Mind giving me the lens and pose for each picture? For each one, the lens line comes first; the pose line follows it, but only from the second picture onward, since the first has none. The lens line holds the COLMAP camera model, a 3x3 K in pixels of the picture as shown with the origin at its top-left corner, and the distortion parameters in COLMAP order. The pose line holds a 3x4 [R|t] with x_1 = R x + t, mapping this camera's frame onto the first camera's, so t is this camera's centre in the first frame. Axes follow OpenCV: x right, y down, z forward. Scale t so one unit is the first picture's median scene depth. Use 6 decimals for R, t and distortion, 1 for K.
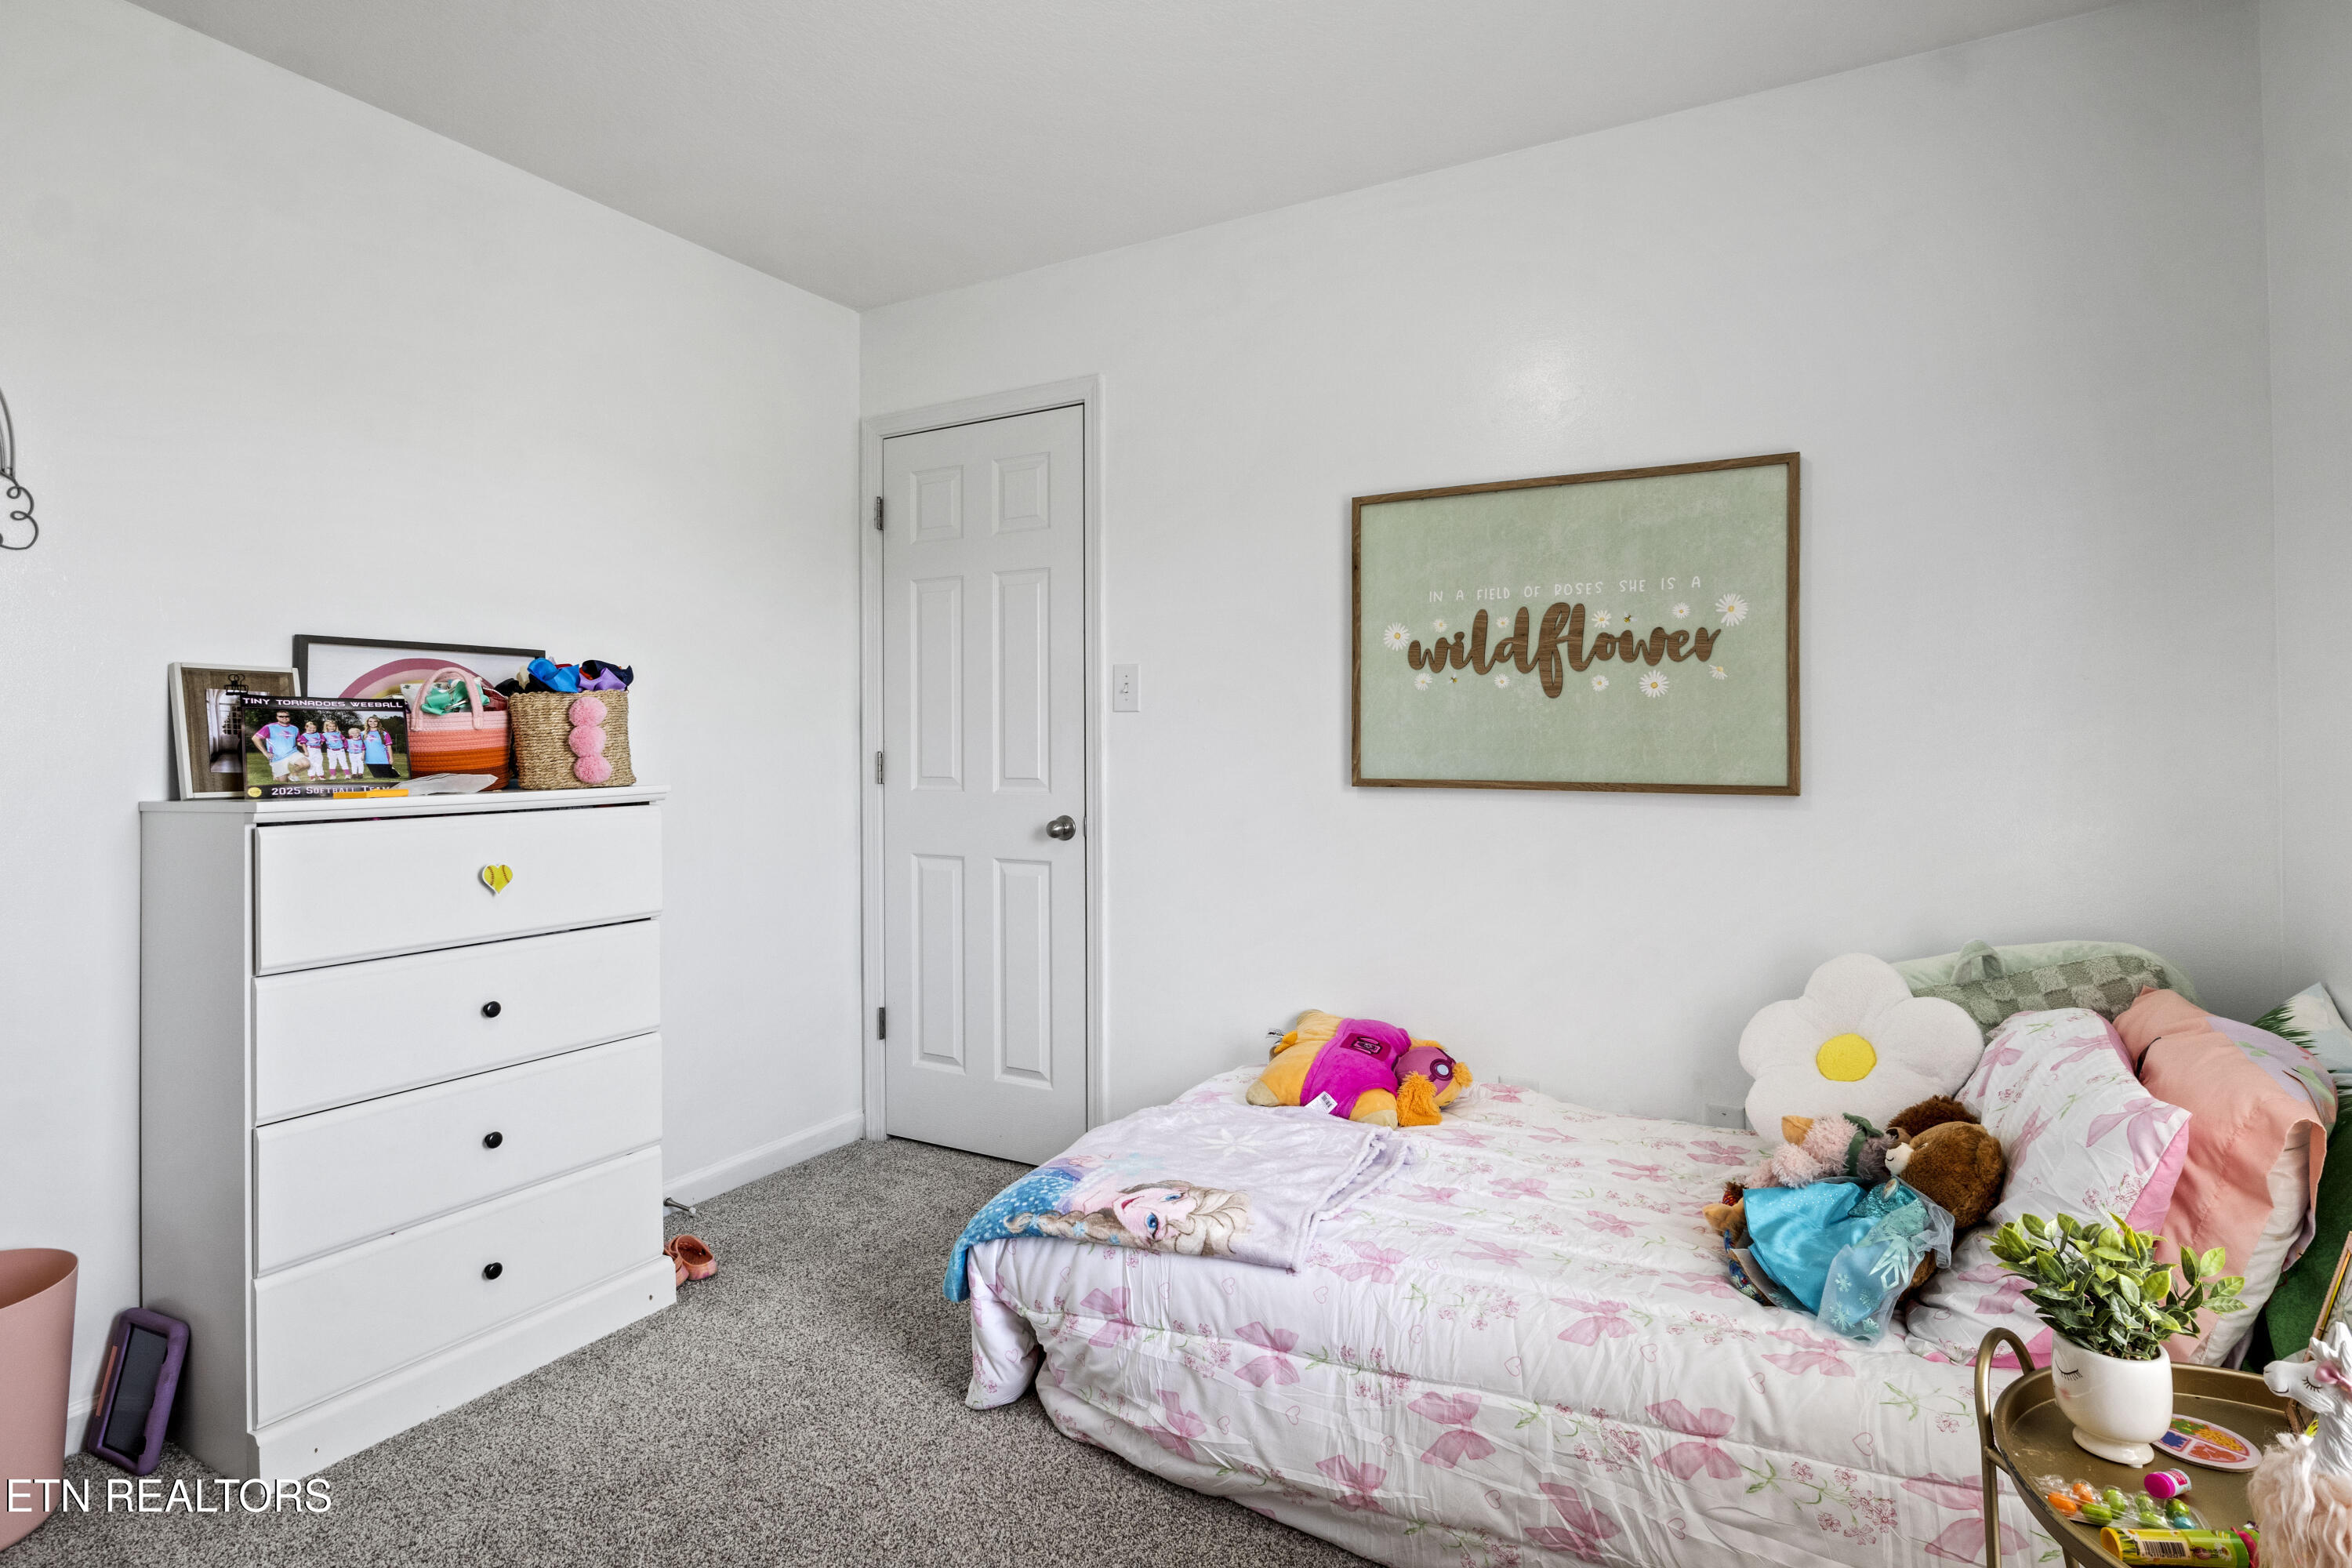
lens RADIAL K [[1187.1, 0, 1195.1], [0, 1187.1, 743.2], [0, 0, 1]] dist [-0.006929, 0.001049]
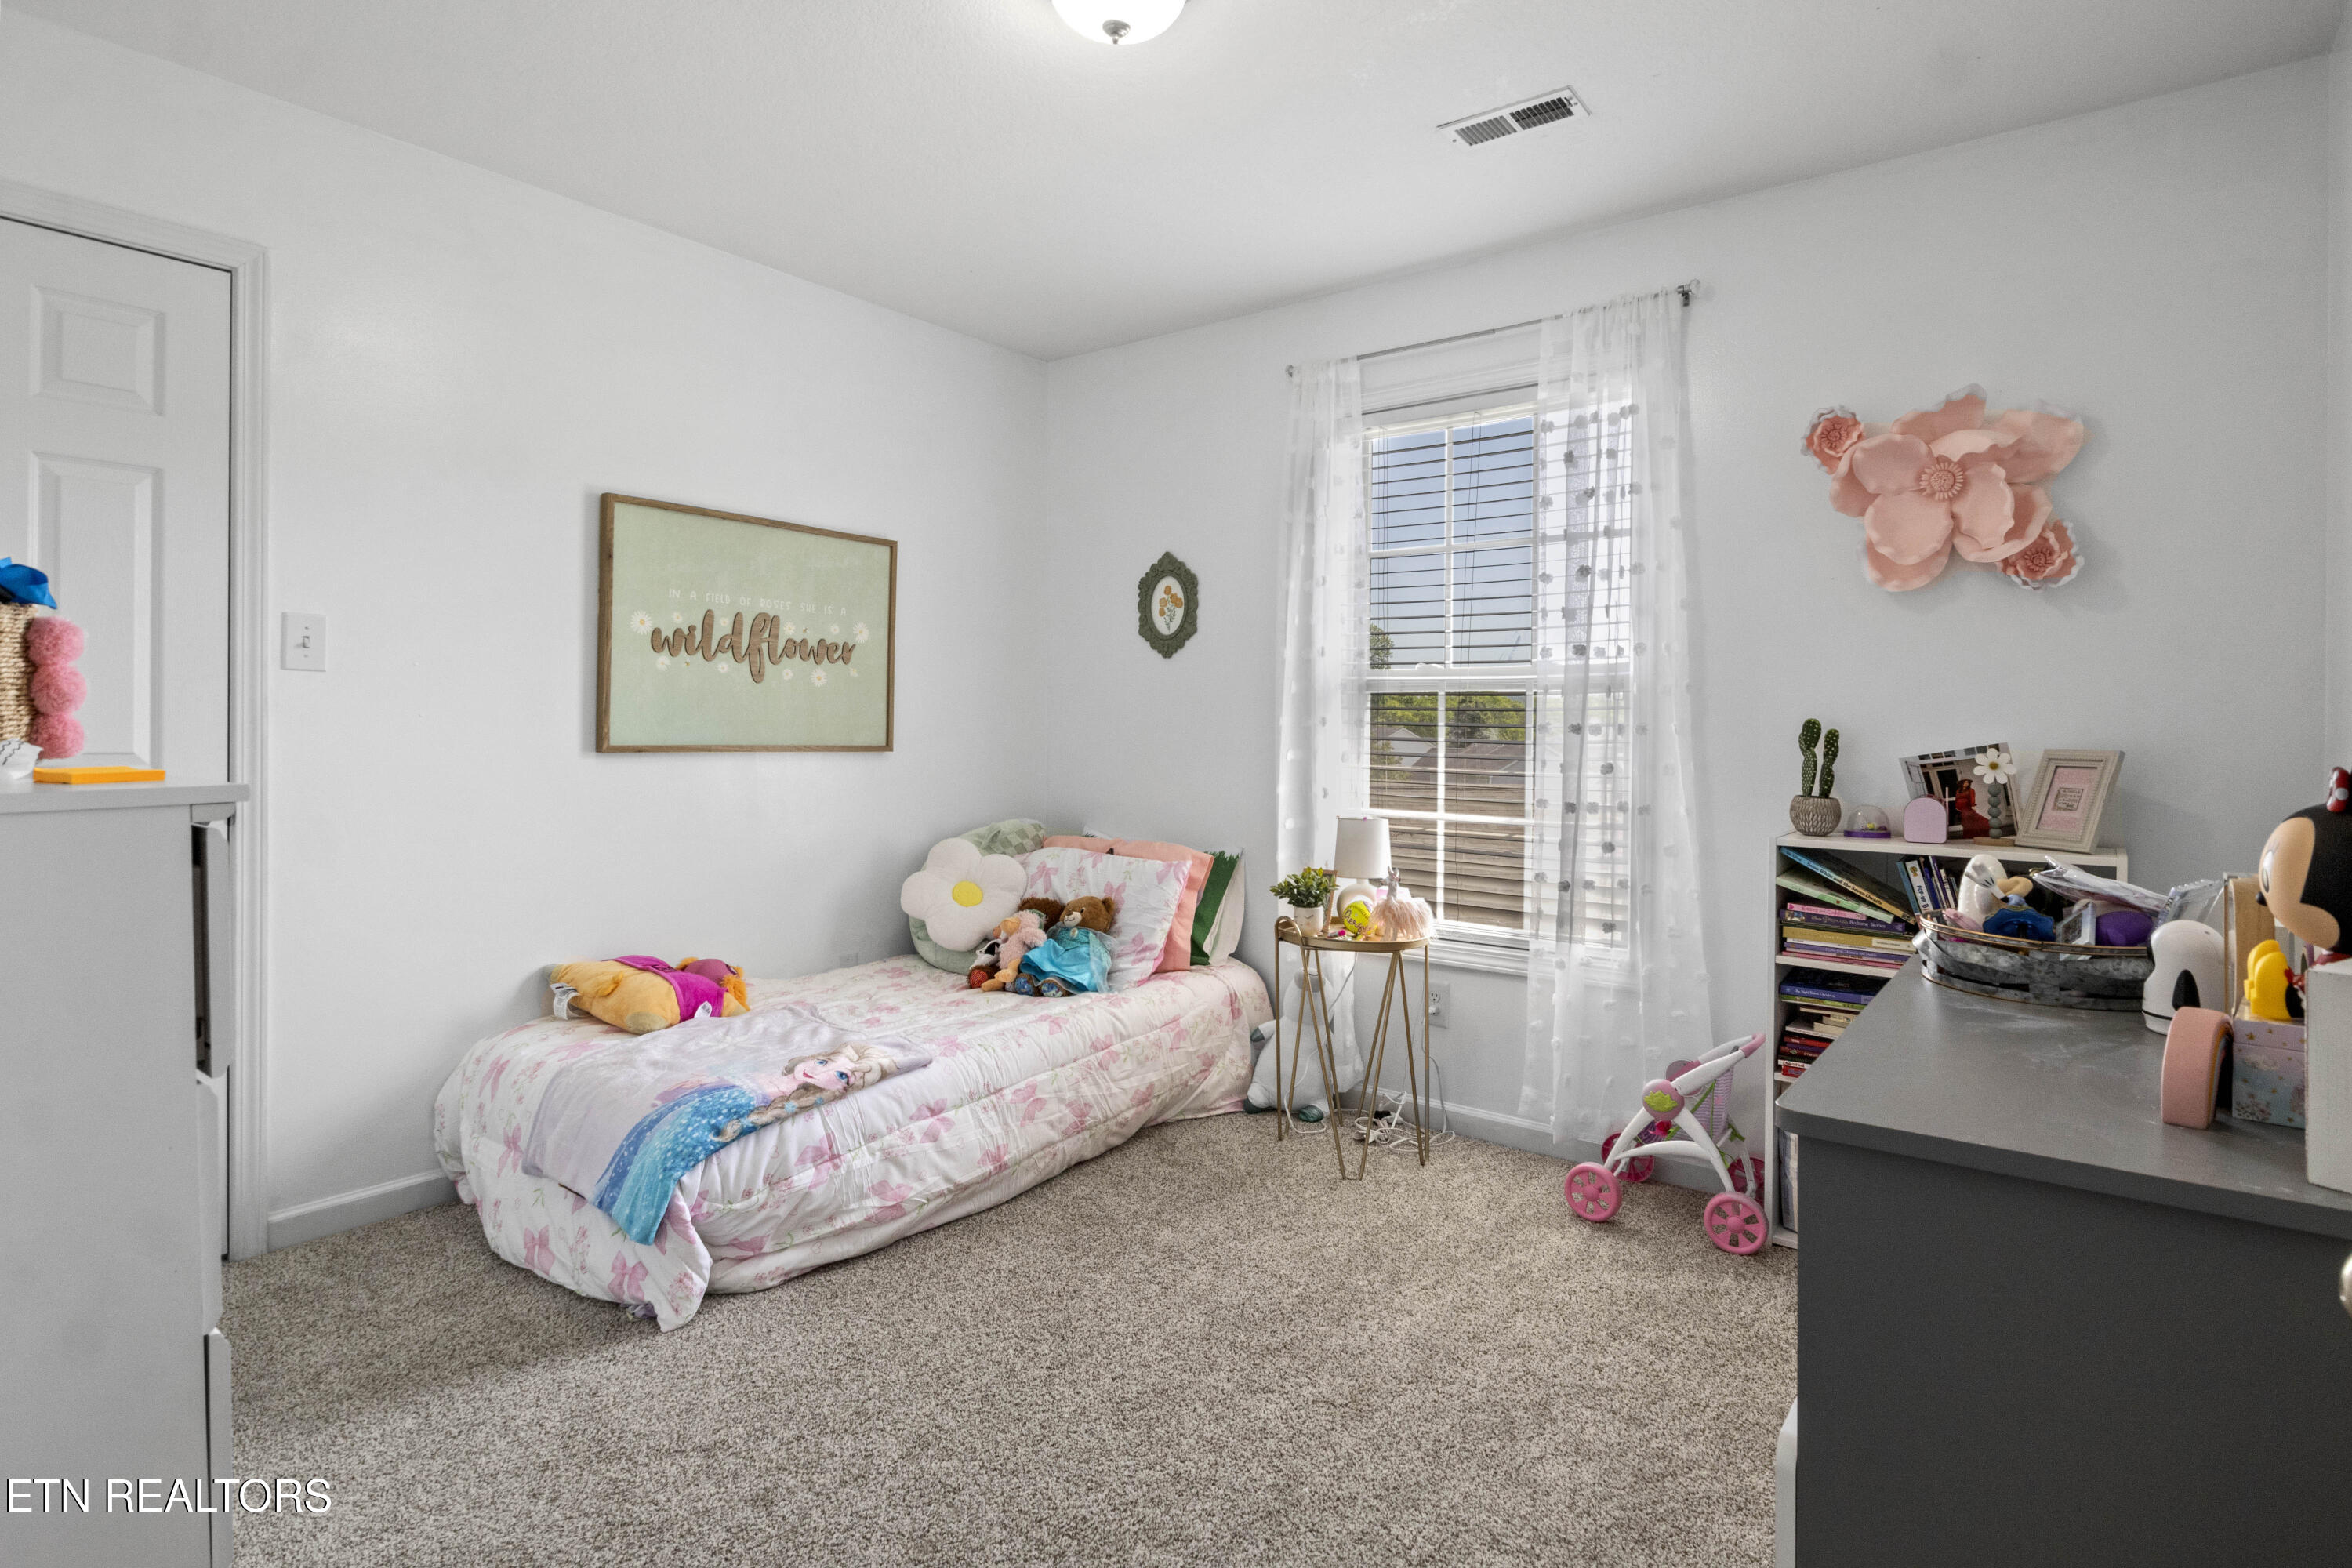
lens RADIAL K [[1187.1, 0, 1195.1], [0, 1187.1, 743.2], [0, 0, 1]] dist [-0.006929, 0.001049]
pose [[0.154835, -0.005860, 0.987923, -1.004259], [-0.010050, 0.999921, 0.007506, 0.015787], [-0.987889, -0.011091, 0.154764, 0.323063]]
